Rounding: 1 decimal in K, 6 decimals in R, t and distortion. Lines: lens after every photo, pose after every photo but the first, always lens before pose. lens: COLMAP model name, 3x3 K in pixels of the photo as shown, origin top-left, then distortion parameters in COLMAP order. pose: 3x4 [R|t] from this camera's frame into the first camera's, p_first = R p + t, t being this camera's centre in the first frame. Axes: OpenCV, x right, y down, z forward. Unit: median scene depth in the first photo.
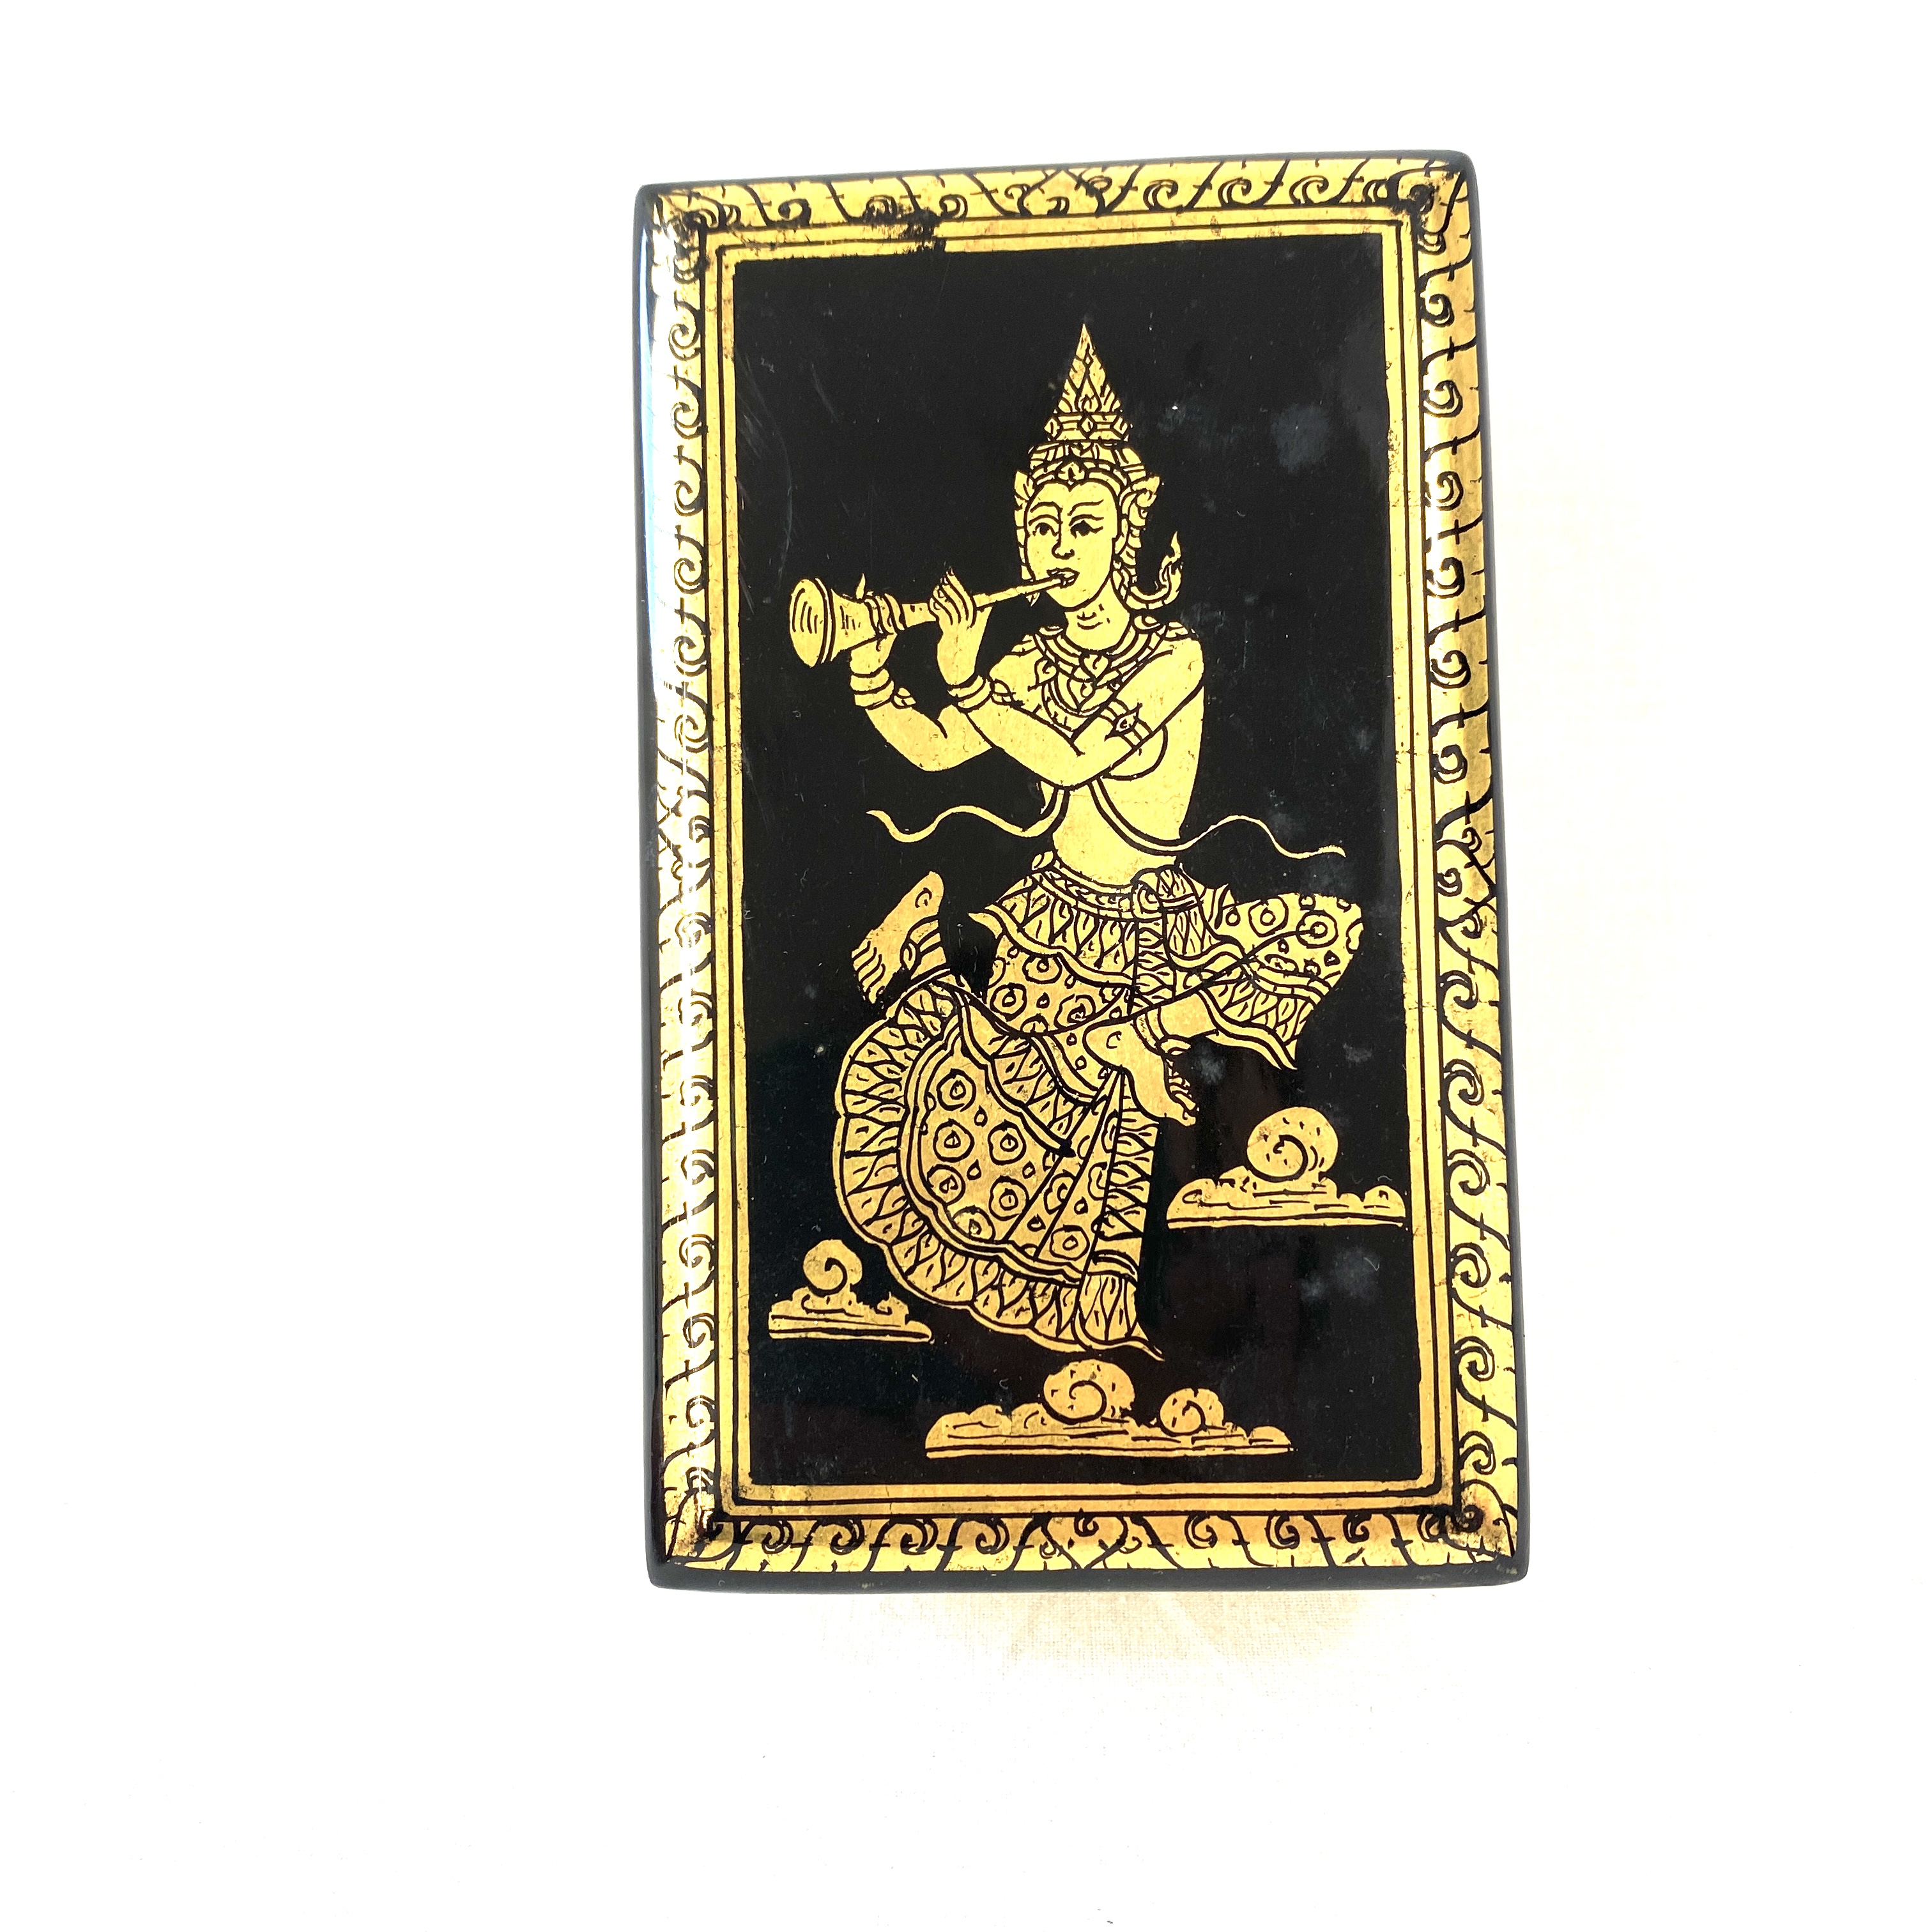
lens RADIAL K [[2010.5, 0, 980.3], [0, 2010.5, 936.3], [0, 0, 1]] dist [0.221522, -0.913543]
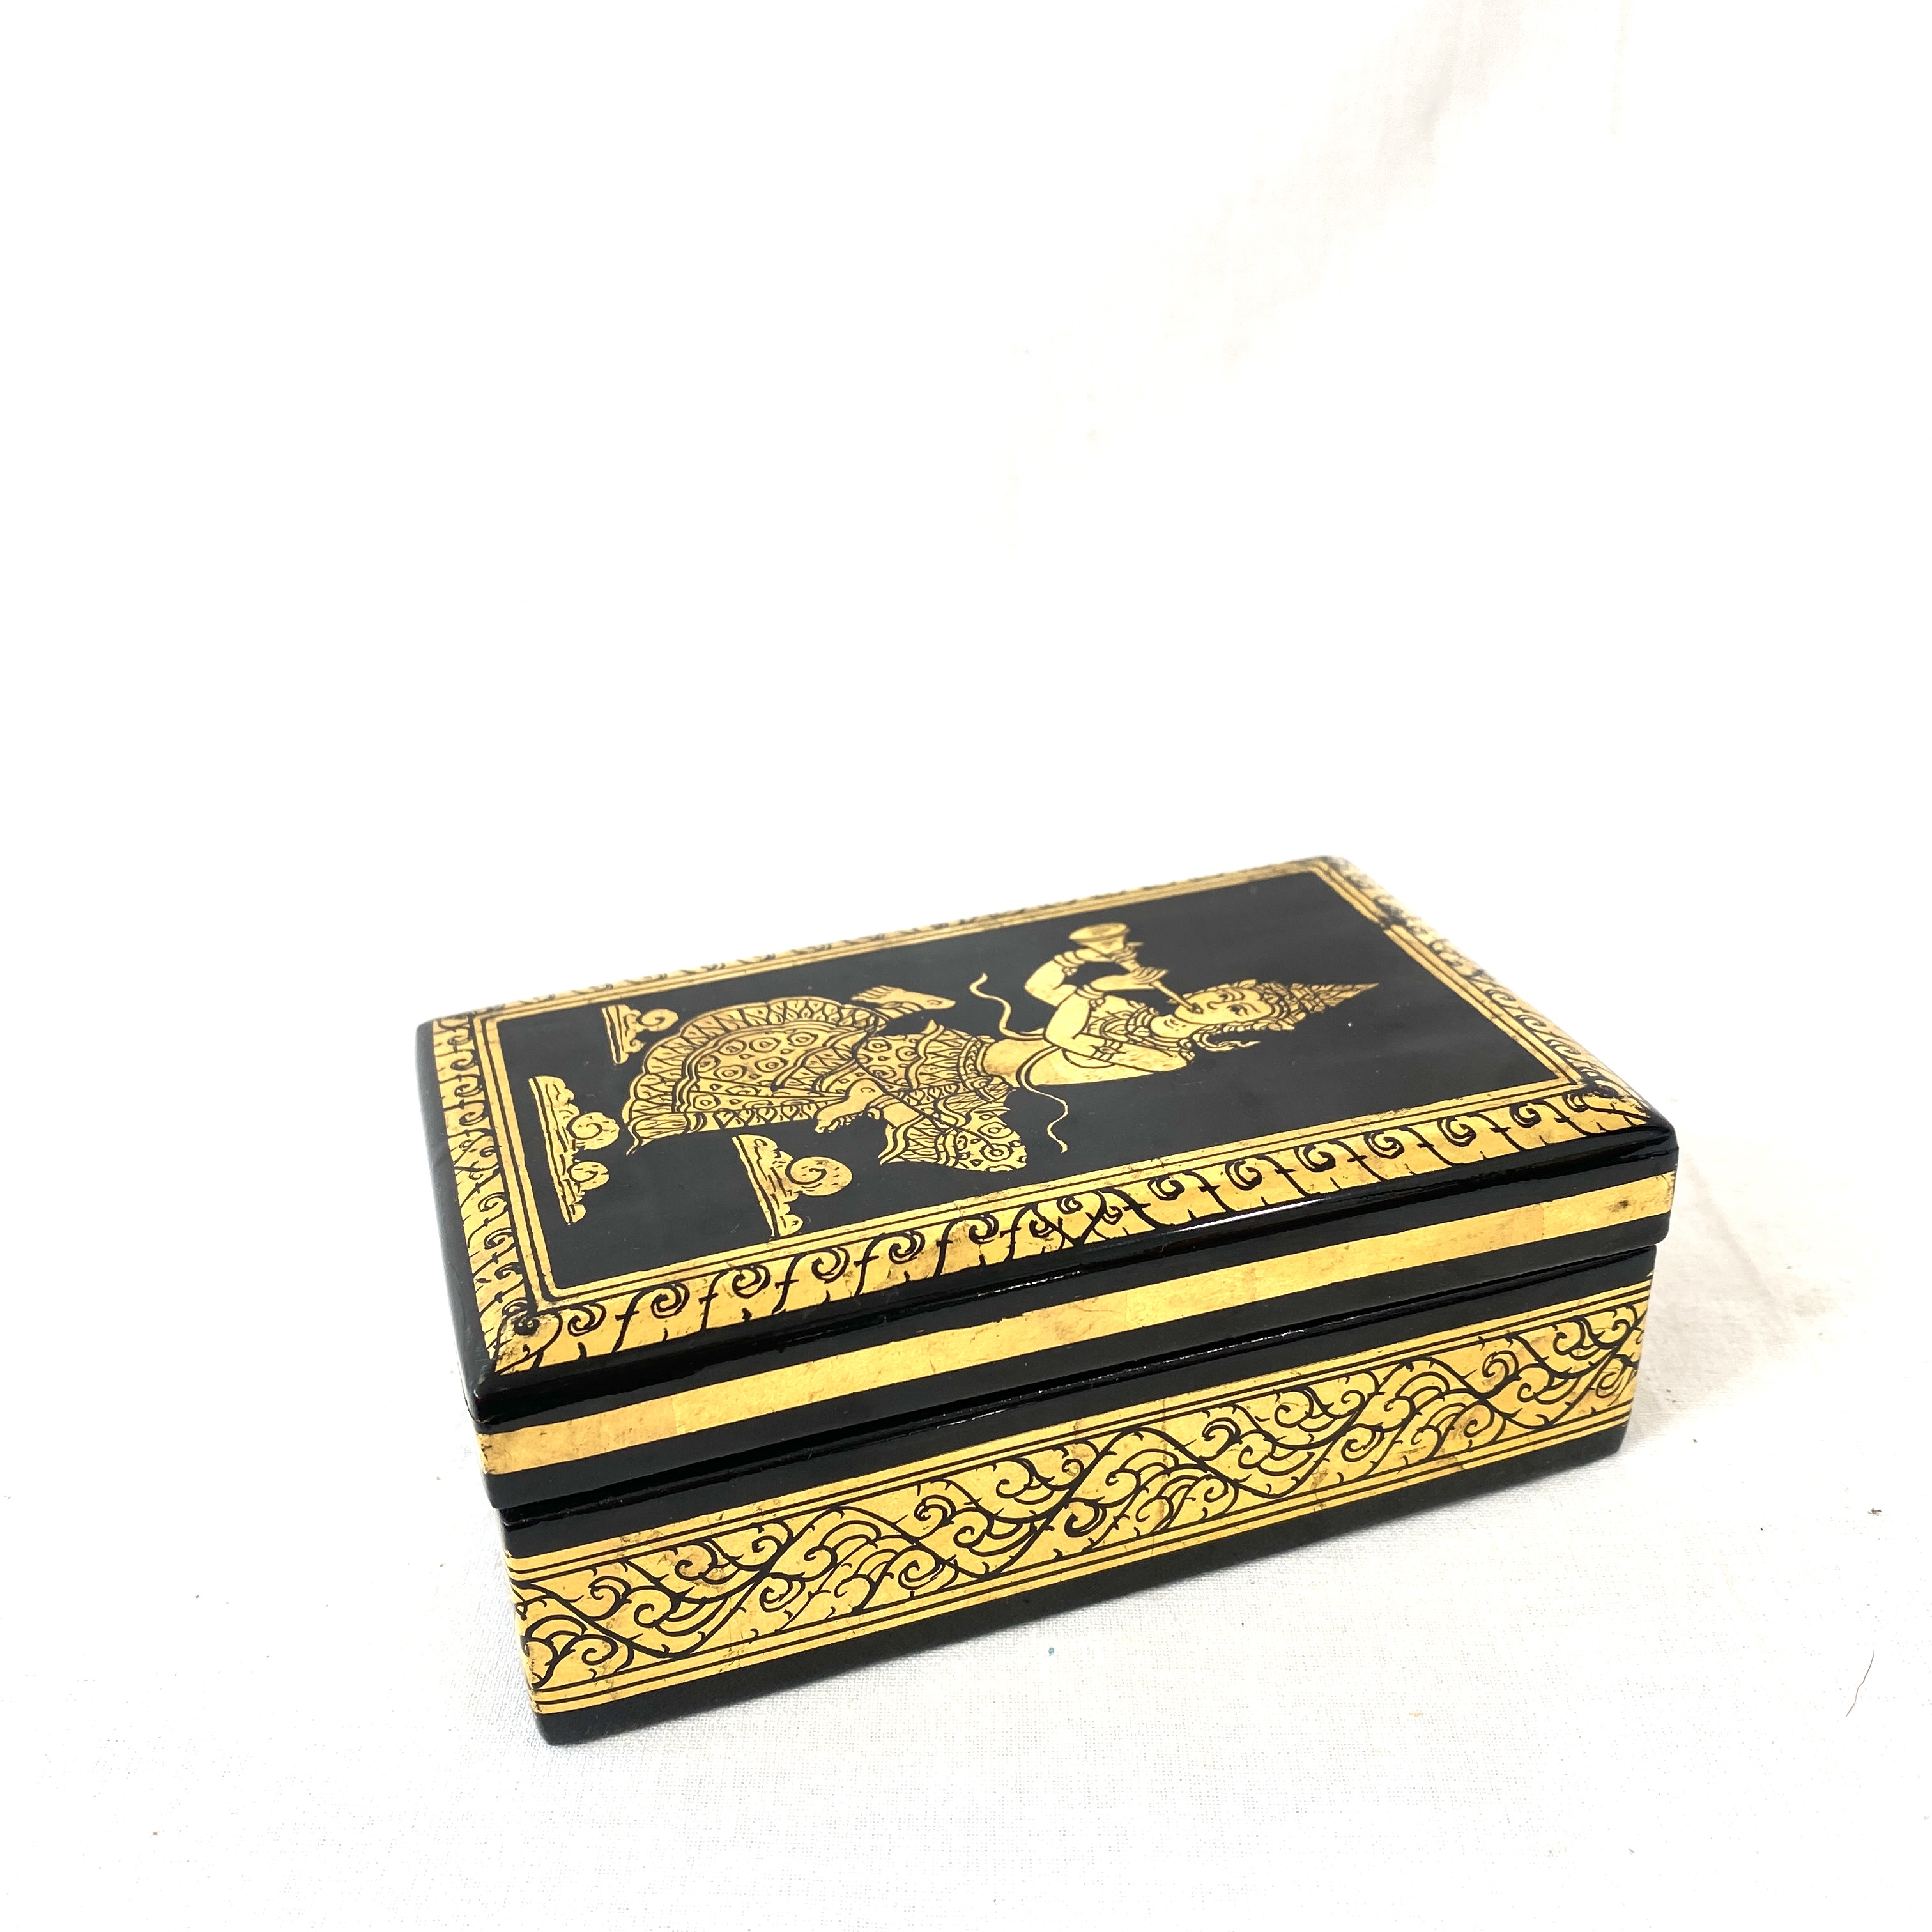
lens RADIAL K [[2010.5, 0, 980.3], [0, 2010.5, 936.3], [0, 0, 1]] dist [0.221522, -0.913543]
pose [[0.293632, 0.456001, -0.840145, 1.116520], [-0.949502, 0.240792, -0.201159, 0.217228], [0.110572, 0.856786, 0.503678, 0.279421]]
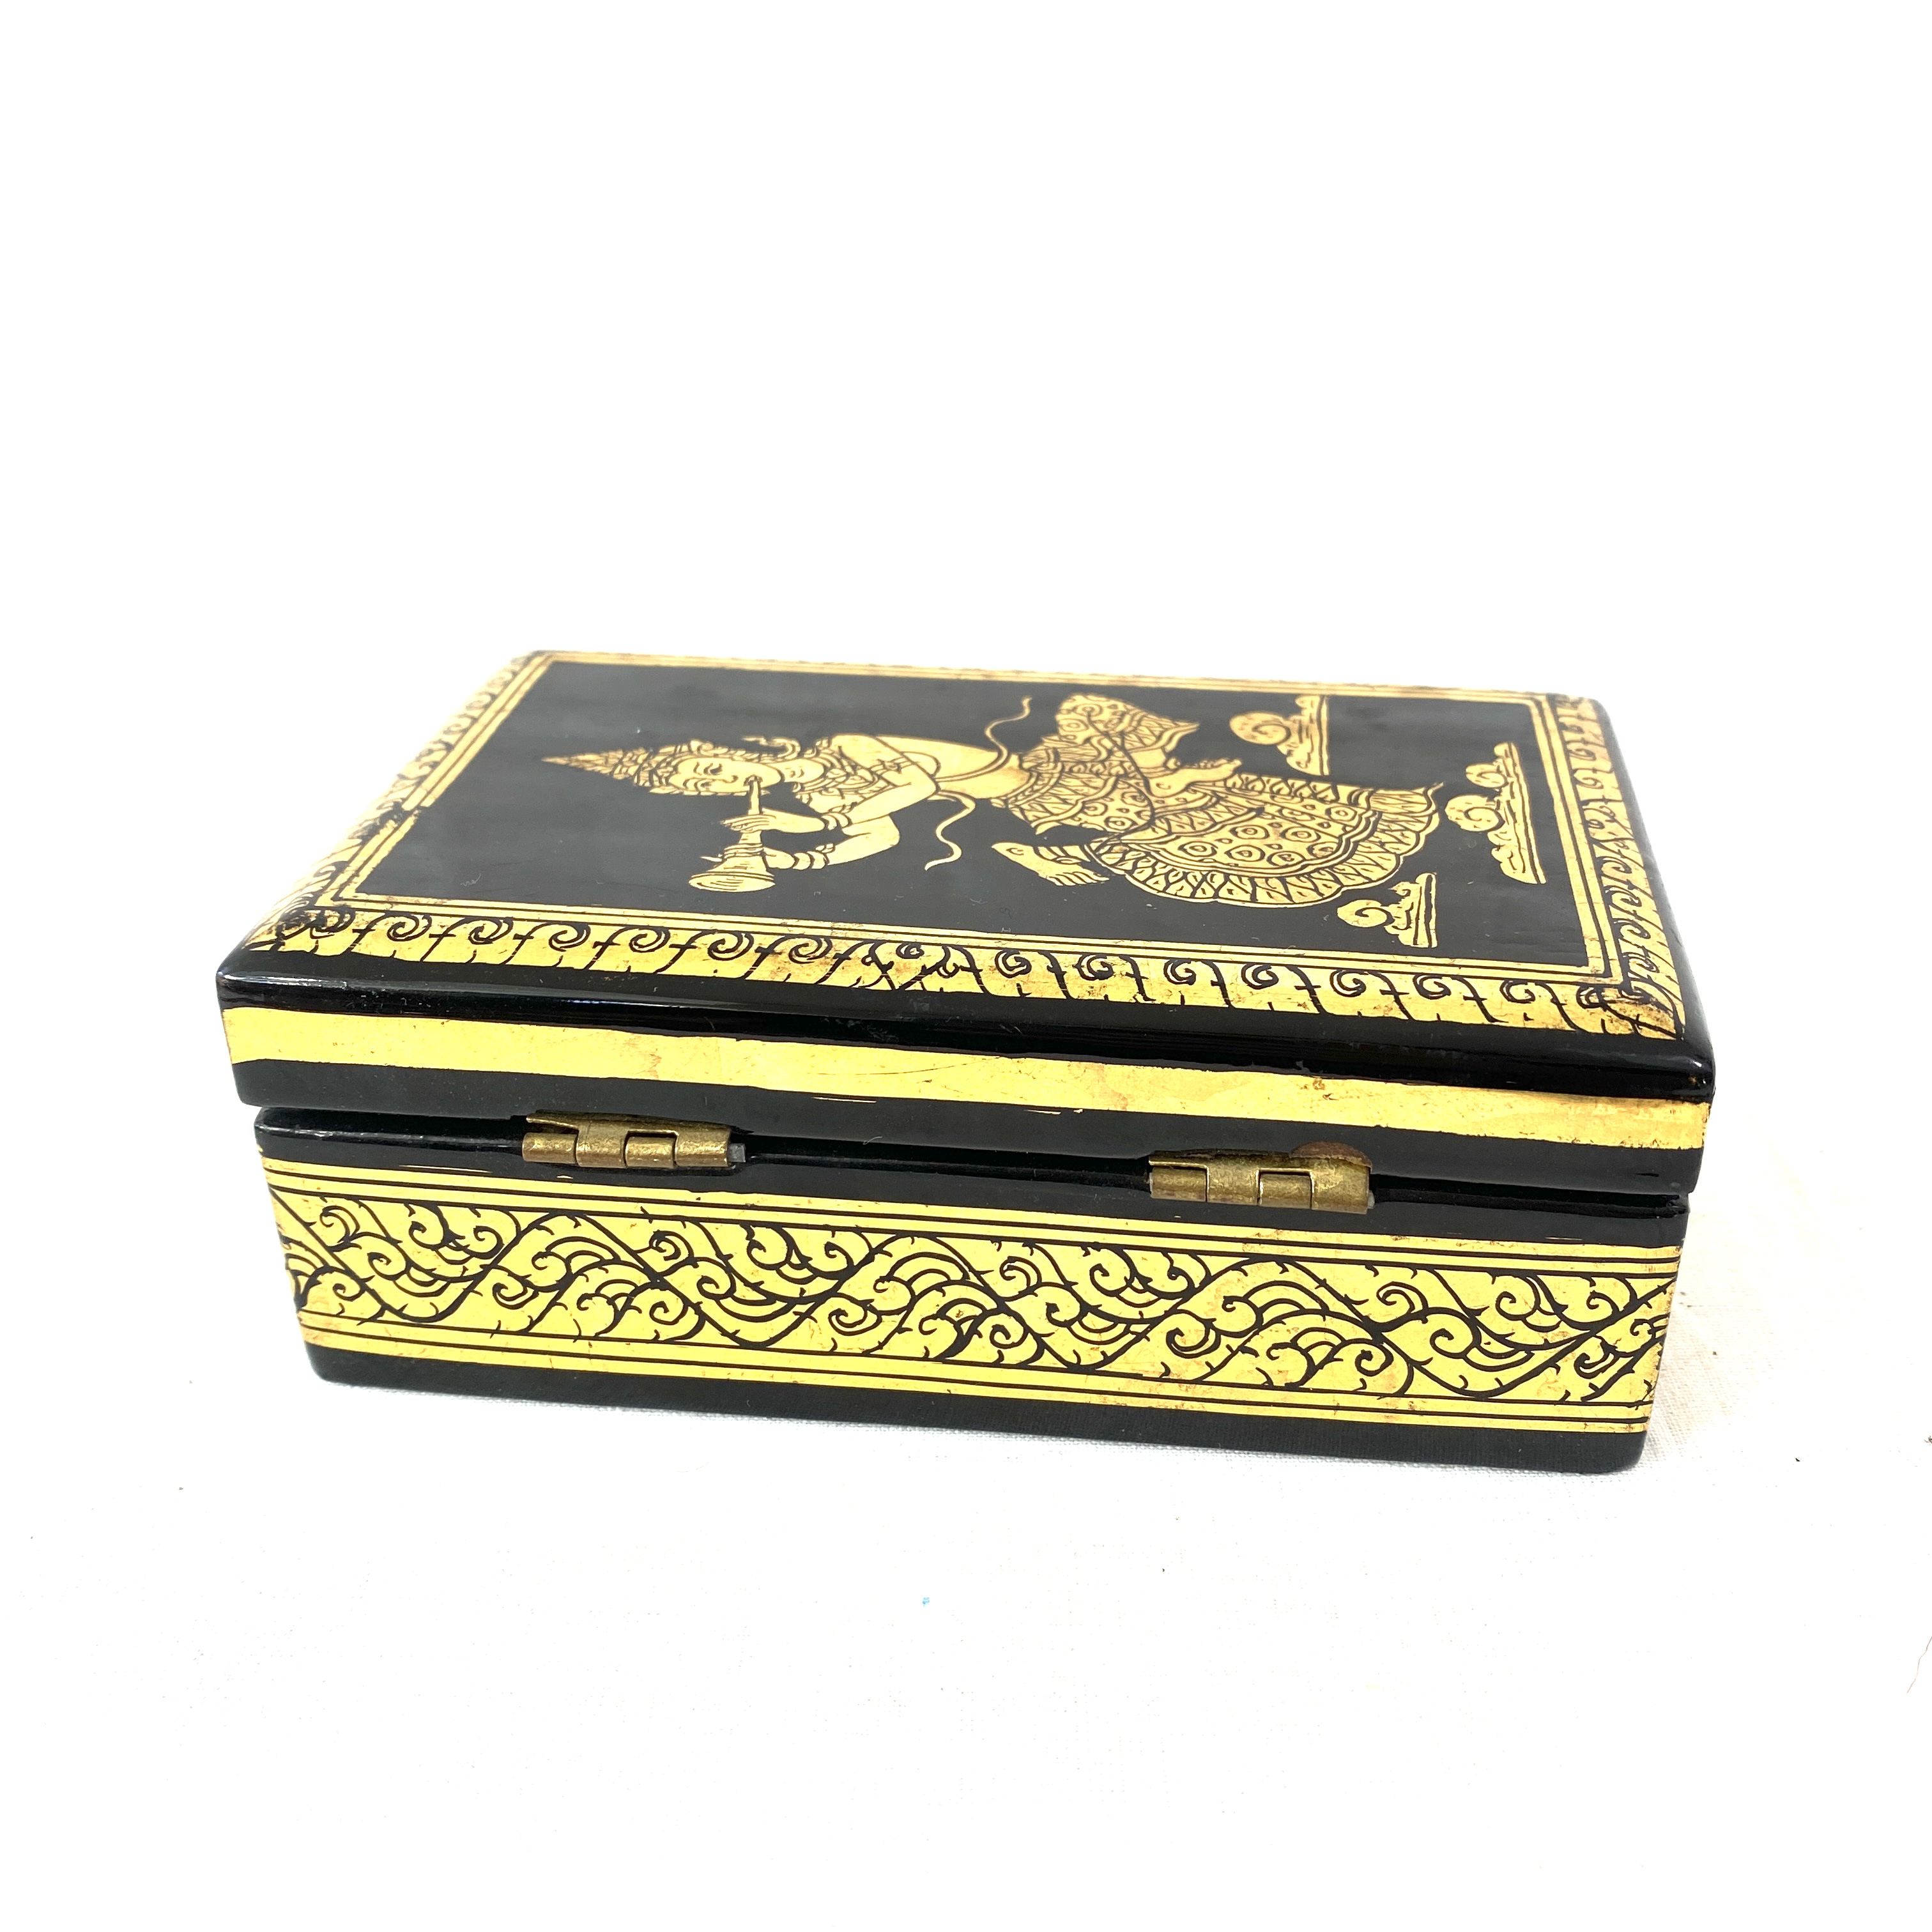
lens RADIAL K [[2010.5, 0, 980.3], [0, 2010.5, 936.3], [0, 0, 1]] dist [0.221522, -0.913543]
pose [[0.158880, -0.447447, 0.880084, -0.996896], [0.983799, 0.146730, -0.103004, 0.079767], [-0.083045, 0.882191, 0.463511, 0.551765]]
